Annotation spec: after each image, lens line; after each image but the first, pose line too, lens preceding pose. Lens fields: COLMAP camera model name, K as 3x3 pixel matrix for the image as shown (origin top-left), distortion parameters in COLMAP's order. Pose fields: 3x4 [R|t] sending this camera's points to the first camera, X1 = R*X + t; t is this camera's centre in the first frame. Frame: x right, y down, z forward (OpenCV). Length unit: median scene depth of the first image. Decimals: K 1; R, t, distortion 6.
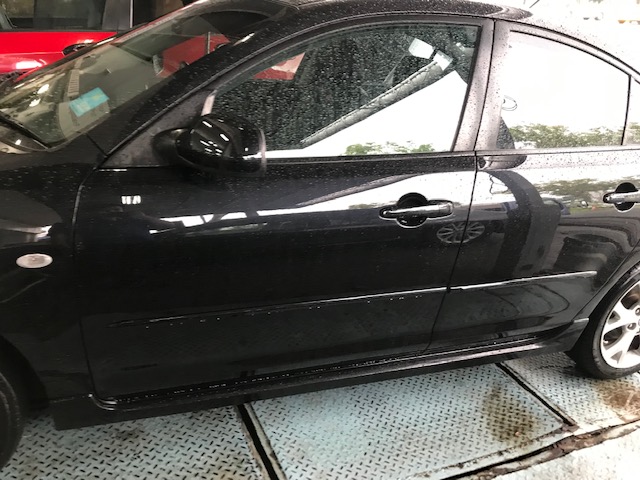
lens RADIAL K [[526.0, 0, 315.9], [0, 526.0, 246.6], [0, 0, 1]] dist [0.022482, -0.025827]
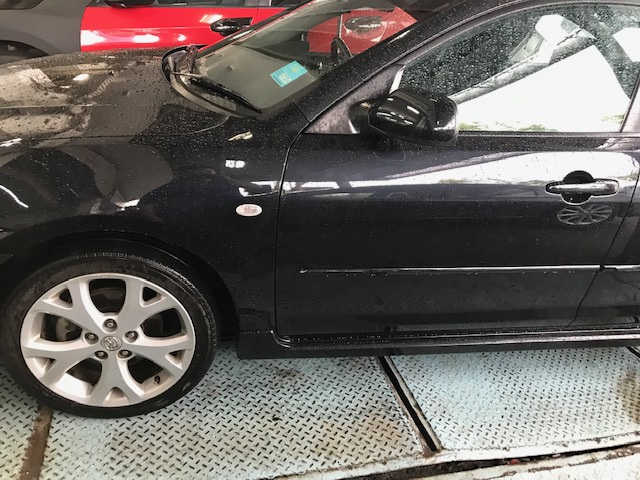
lens RADIAL K [[526.0, 0, 322.8], [0, 526.0, 233.4], [0, 0, 1]] dist [0.022482, -0.025827]
pose [[0.985885, 0.073215, -0.150568, -0.131963], [-0.068818, 0.997042, 0.034215, 0.017772], [0.152627, -0.023370, 0.988007, -0.086632]]
